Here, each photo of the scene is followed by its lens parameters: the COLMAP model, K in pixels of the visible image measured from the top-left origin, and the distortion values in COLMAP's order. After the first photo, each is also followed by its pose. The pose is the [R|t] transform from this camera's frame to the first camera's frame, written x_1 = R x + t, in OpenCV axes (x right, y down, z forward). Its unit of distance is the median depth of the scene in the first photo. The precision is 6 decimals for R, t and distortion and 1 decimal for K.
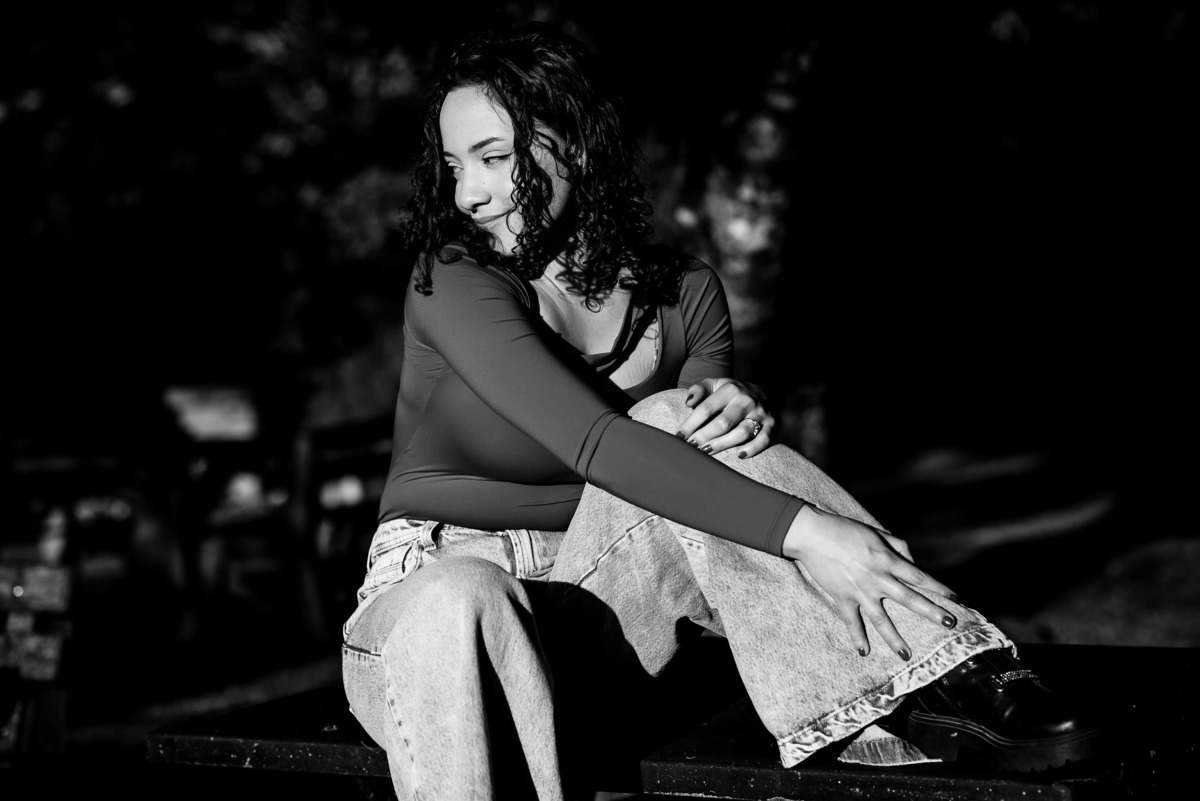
lens RADIAL K [[2896.0, 0, 600.0], [0, 2896.0, 400.5], [0, 0, 1]] dist [0.277874, 0.279017]
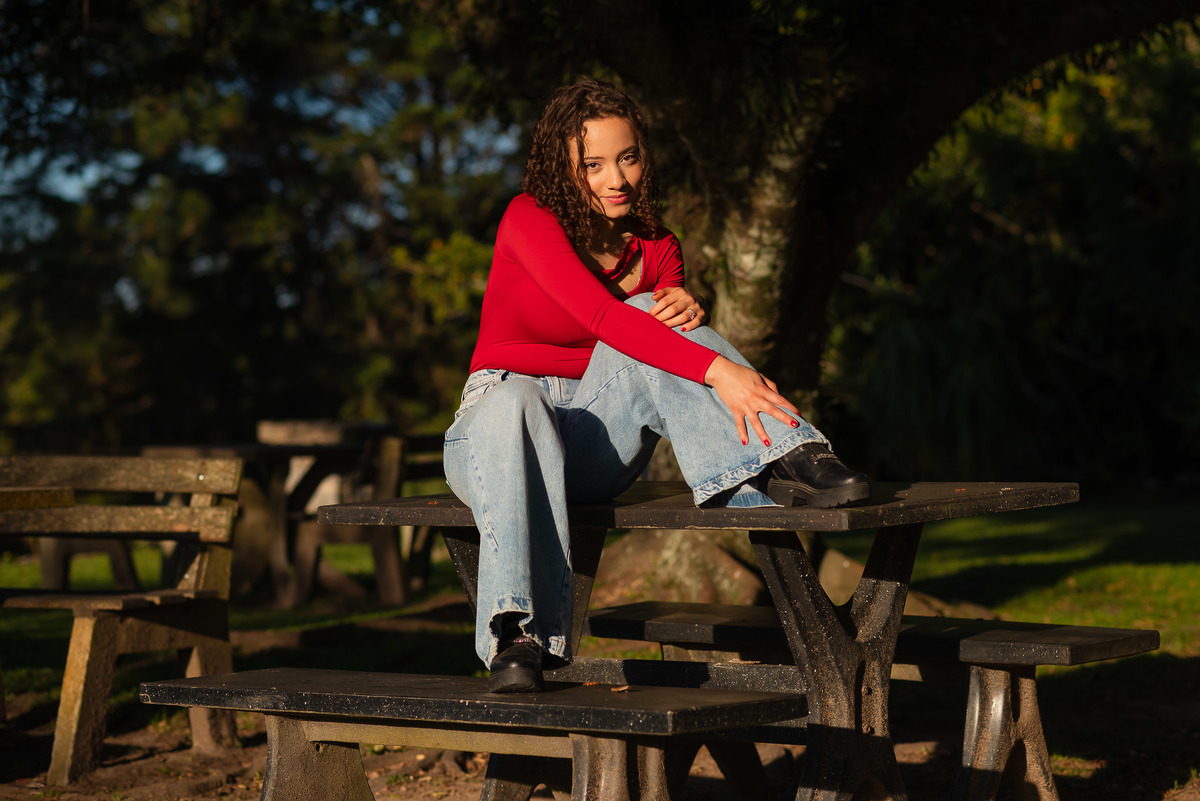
lens RADIAL K [[2896.0, 0, 600.0], [0, 2896.0, 400.5], [0, 0, 1]] dist [0.277874, 0.279017]
pose [[0.998309, 0.052448, -0.025060, 0.044073], [-0.053232, 0.998078, -0.031715, 0.116210], [0.023349, 0.032995, 0.999183, -0.707124]]
